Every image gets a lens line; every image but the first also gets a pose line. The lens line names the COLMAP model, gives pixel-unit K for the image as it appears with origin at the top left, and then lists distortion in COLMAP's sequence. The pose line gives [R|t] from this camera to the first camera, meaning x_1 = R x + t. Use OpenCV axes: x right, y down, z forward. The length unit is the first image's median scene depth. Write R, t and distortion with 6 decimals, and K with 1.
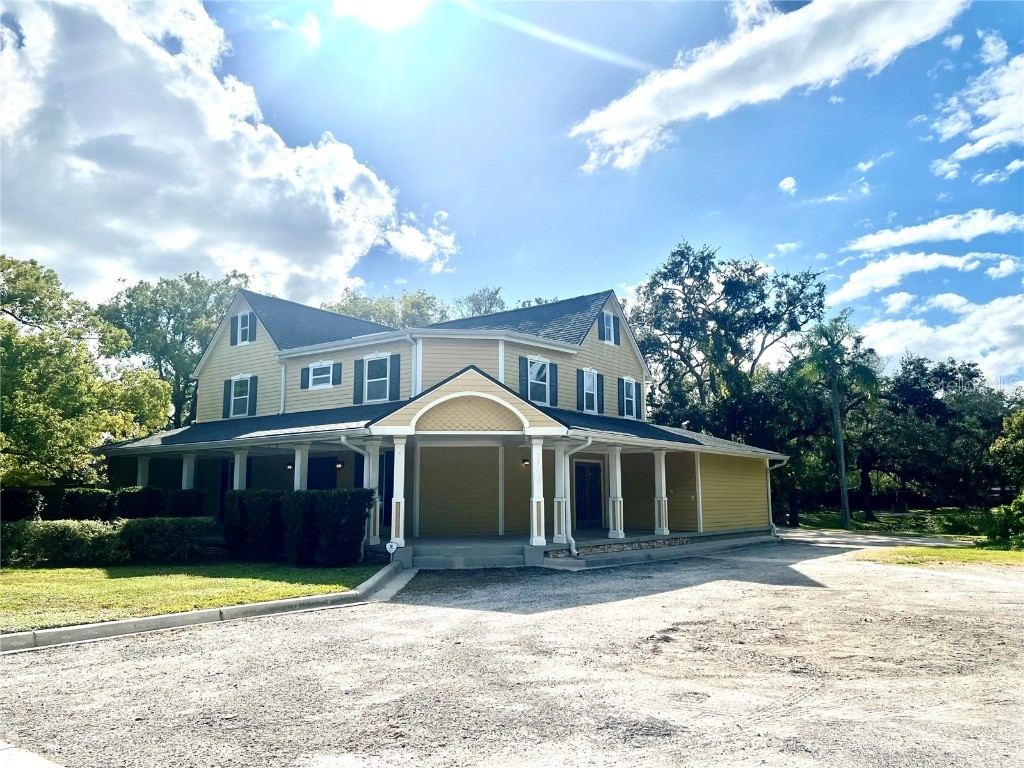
lens RADIAL K [[833.3, 0, 510.0], [0, 833.3, 373.8], [0, 0, 1]] dist [-0.001773, -0.020286]
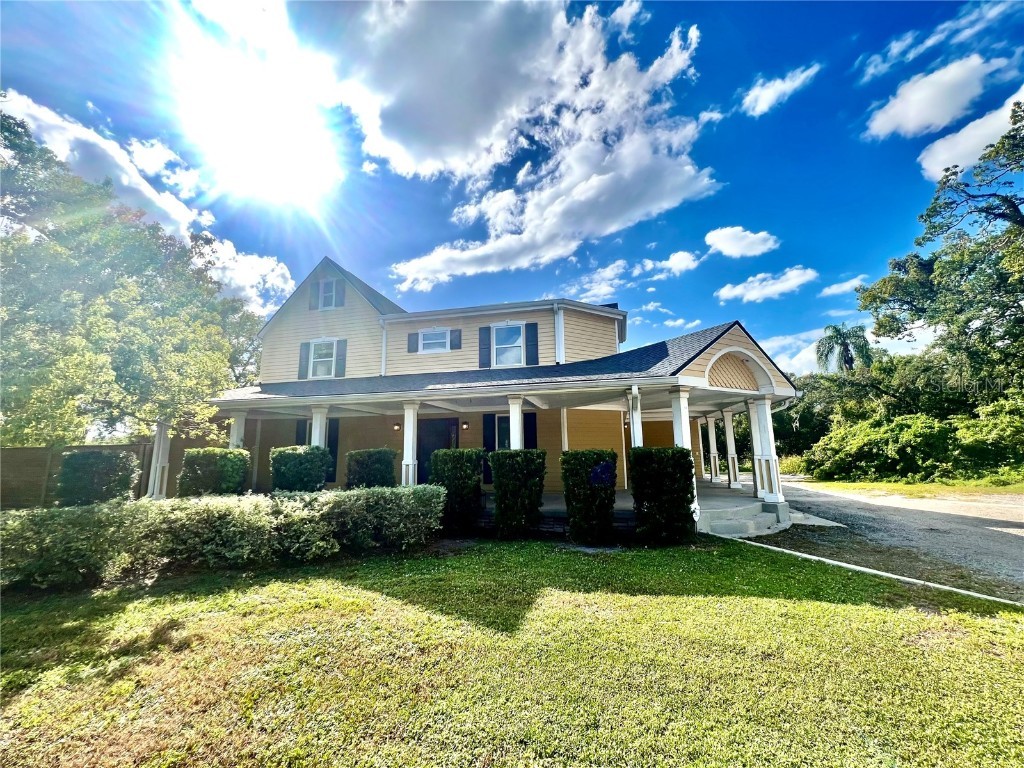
lens RADIAL K [[436.0, 0, 494.2], [0, 436.0, 371.1], [0, 0, 1]] dist [0.014771, 0.000083]
pose [[0.919705, 0.059462, 0.388080, -0.332461], [-0.049141, 0.998126, -0.036476, 0.051719], [-0.389522, 0.014477, 0.920904, 0.413681]]
